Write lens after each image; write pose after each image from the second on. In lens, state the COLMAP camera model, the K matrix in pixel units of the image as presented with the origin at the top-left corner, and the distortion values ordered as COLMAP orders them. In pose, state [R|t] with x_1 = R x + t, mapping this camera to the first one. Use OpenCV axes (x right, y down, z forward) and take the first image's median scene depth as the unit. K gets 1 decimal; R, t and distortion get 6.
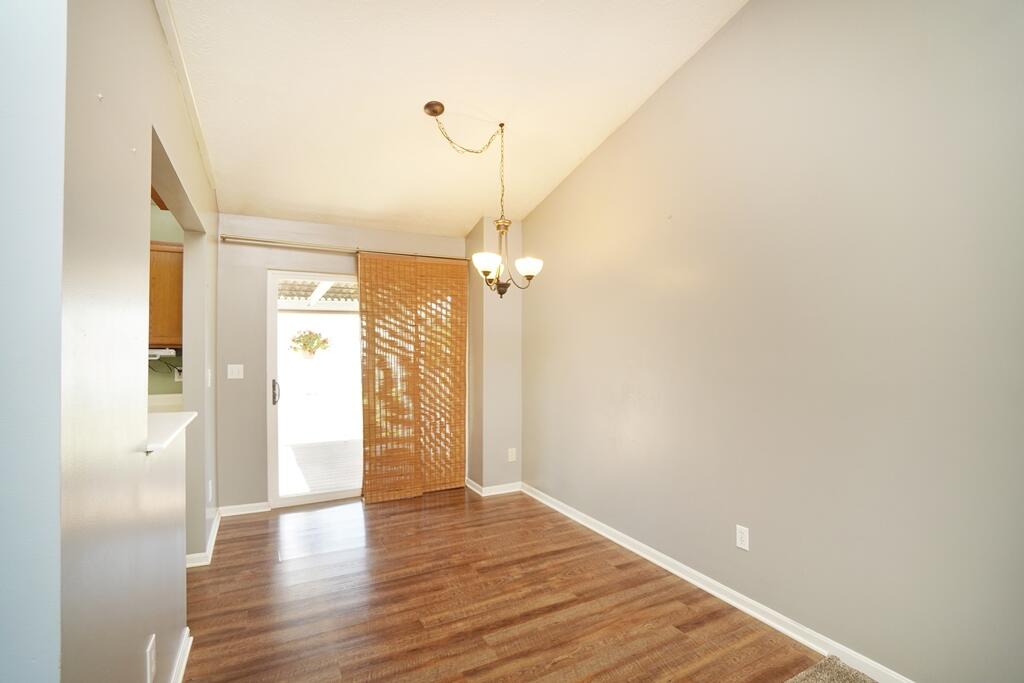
lens RADIAL K [[478.3, 0, 508.4], [0, 478.3, 340.3], [0, 0, 1]] dist [-0.001688, -0.000068]
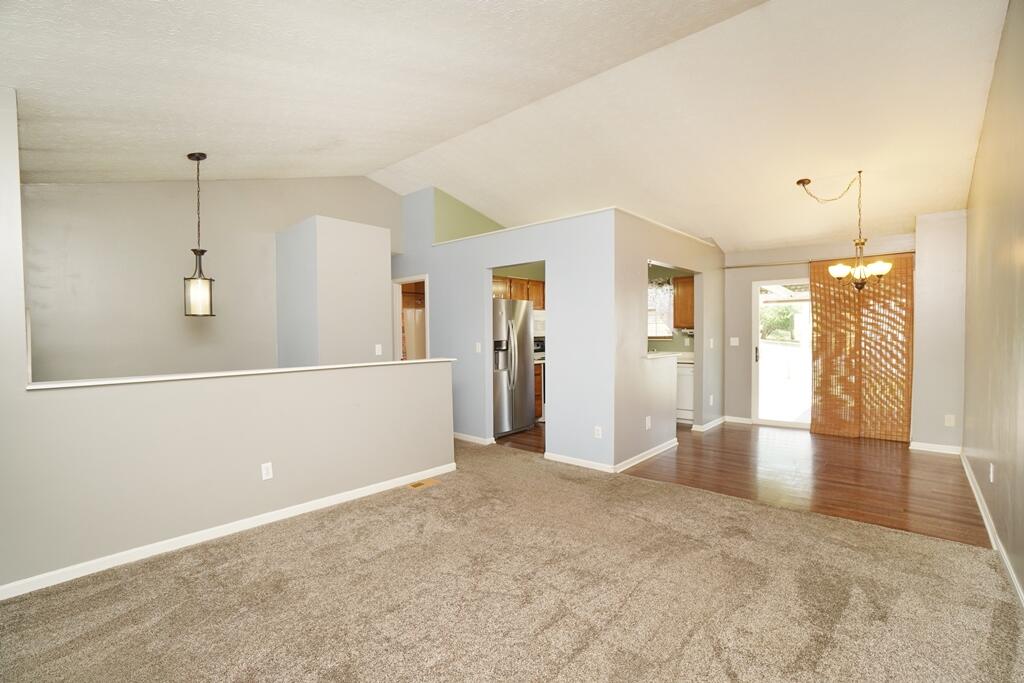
lens RADIAL K [[478.3, 0, 508.4], [0, 478.3, 340.3], [0, 0, 1]] dist [-0.001688, -0.000068]
pose [[0.376043, 0.017971, -0.926428, 0.727149], [0.028566, 0.999112, 0.030976, -0.016623], [0.926162, -0.038112, 0.375196, -0.418077]]
